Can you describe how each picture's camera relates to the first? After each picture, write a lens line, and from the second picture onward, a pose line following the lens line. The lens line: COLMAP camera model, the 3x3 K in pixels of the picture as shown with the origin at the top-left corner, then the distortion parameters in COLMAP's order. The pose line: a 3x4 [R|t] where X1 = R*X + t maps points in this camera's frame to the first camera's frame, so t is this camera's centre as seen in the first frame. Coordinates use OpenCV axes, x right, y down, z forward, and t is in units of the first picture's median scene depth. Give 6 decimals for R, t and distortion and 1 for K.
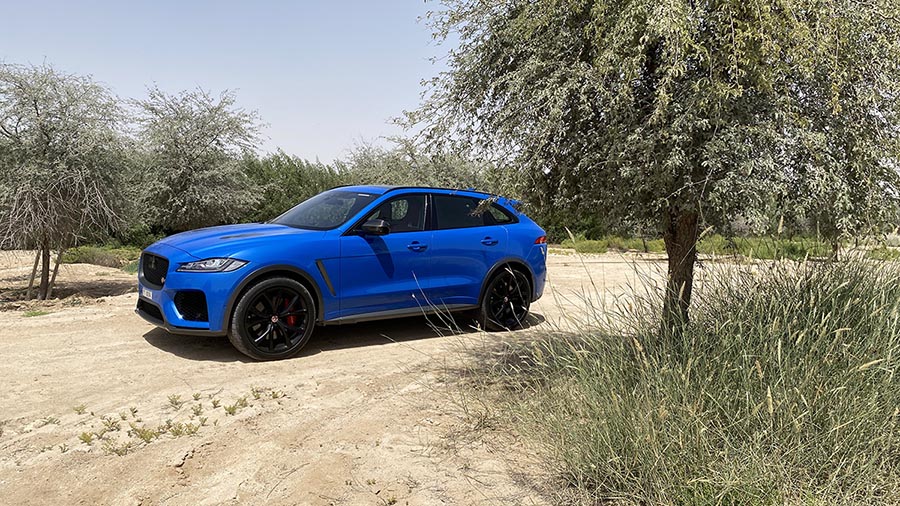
lens RADIAL K [[702.4, 0, 455.4], [0, 702.4, 249.3], [0, 0, 1]] dist [0.037260, -0.044968]
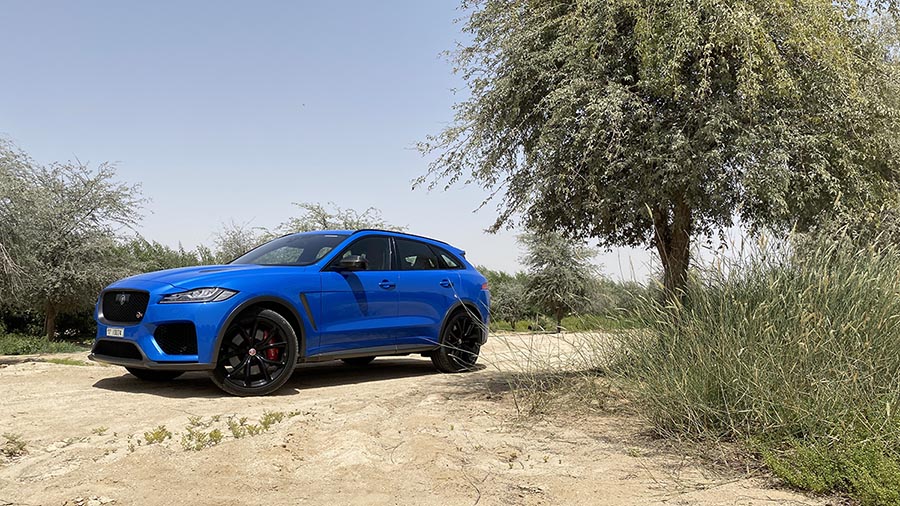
lens RADIAL K [[702.4, 0, 455.4], [0, 702.4, 249.3], [0, 0, 1]] dist [0.037260, -0.044968]
pose [[0.973937, -0.005839, 0.226742, -0.199057], [0.038086, 0.989685, -0.138106, 0.094802], [-0.223597, 0.143143, 0.964113, -0.014069]]
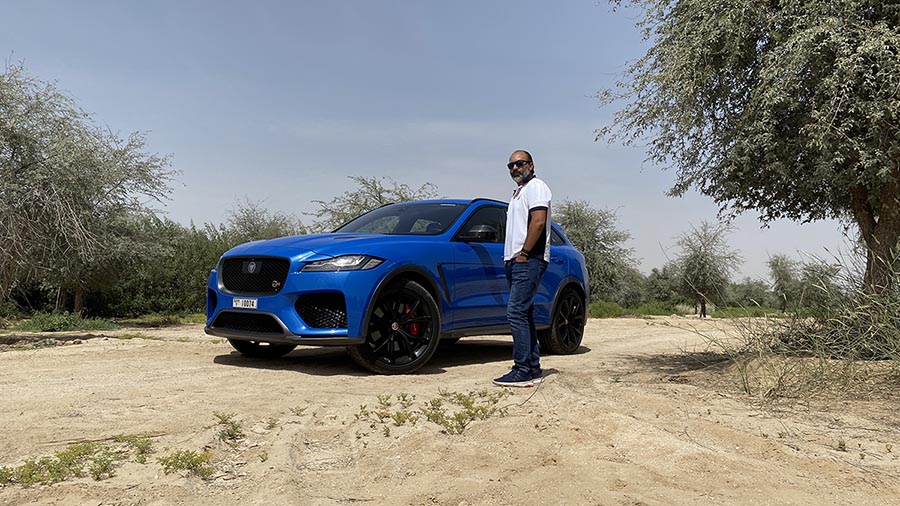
lens RADIAL K [[702.4, 0, 455.4], [0, 702.4, 249.3], [0, 0, 1]] dist [0.037260, -0.044968]
pose [[0.966399, 0.005659, 0.256986, -0.389004], [0.025709, 0.992617, -0.118537, 0.099689], [-0.255759, 0.121161, 0.959118, 0.114064]]
